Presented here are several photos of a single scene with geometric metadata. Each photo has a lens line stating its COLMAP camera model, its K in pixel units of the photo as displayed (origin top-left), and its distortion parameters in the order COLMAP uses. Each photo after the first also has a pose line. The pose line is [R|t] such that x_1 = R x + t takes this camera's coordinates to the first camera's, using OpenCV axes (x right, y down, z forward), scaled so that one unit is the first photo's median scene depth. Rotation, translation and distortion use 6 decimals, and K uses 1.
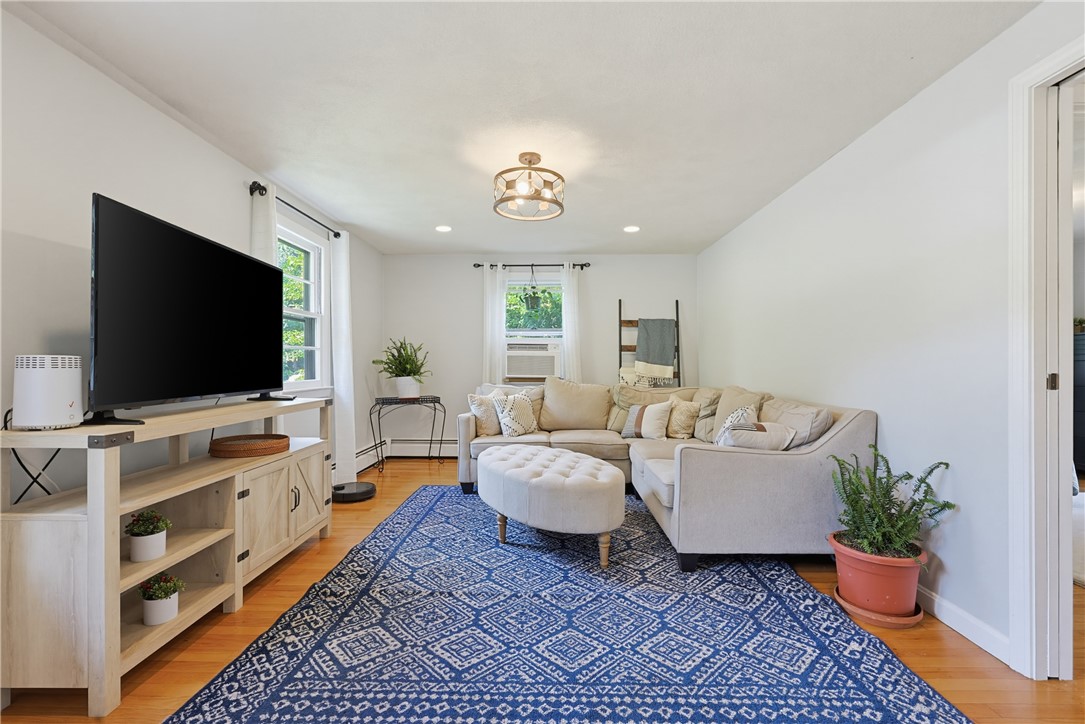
lens RADIAL K [[455.0, 0, 547.2], [0, 455.0, 364.1], [0, 0, 1]] dist [0.000033, 0.000008]
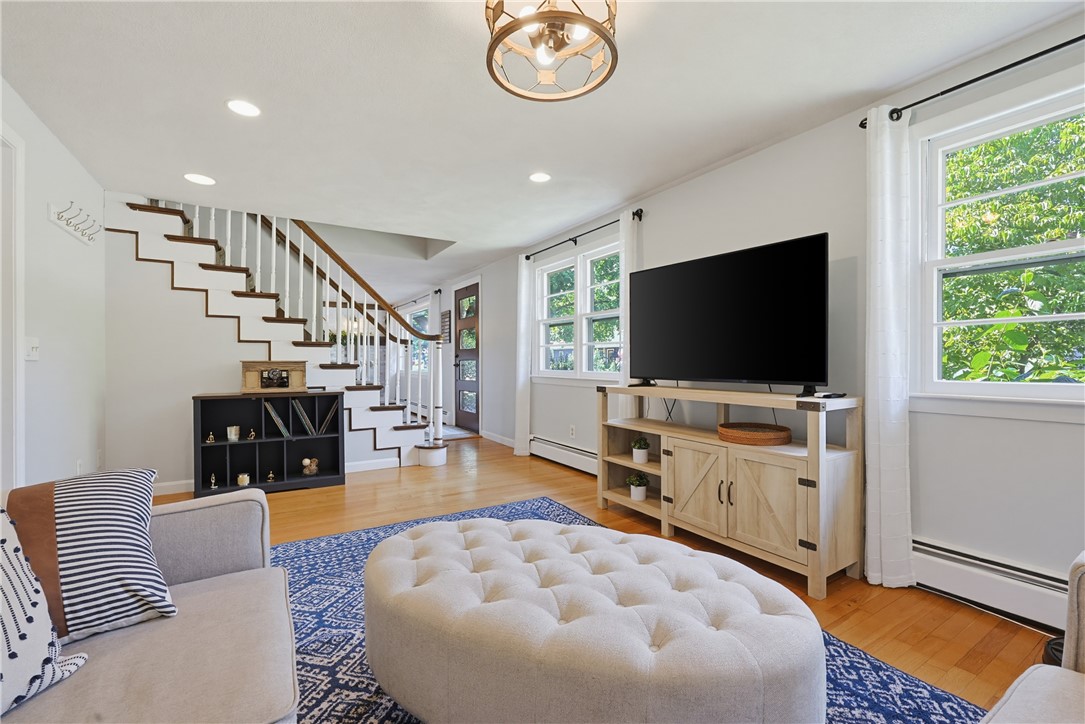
lens RADIAL K [[455.0, 0, 547.2], [0, 455.0, 364.1], [0, 0, 1]] dist [0.000033, 0.000008]
pose [[-0.840901, 0.003098, -0.541179, 0.346762], [0.001956, 0.999994, 0.002686, 0.023548], [0.541185, 0.001200, -0.840903, 1.945114]]
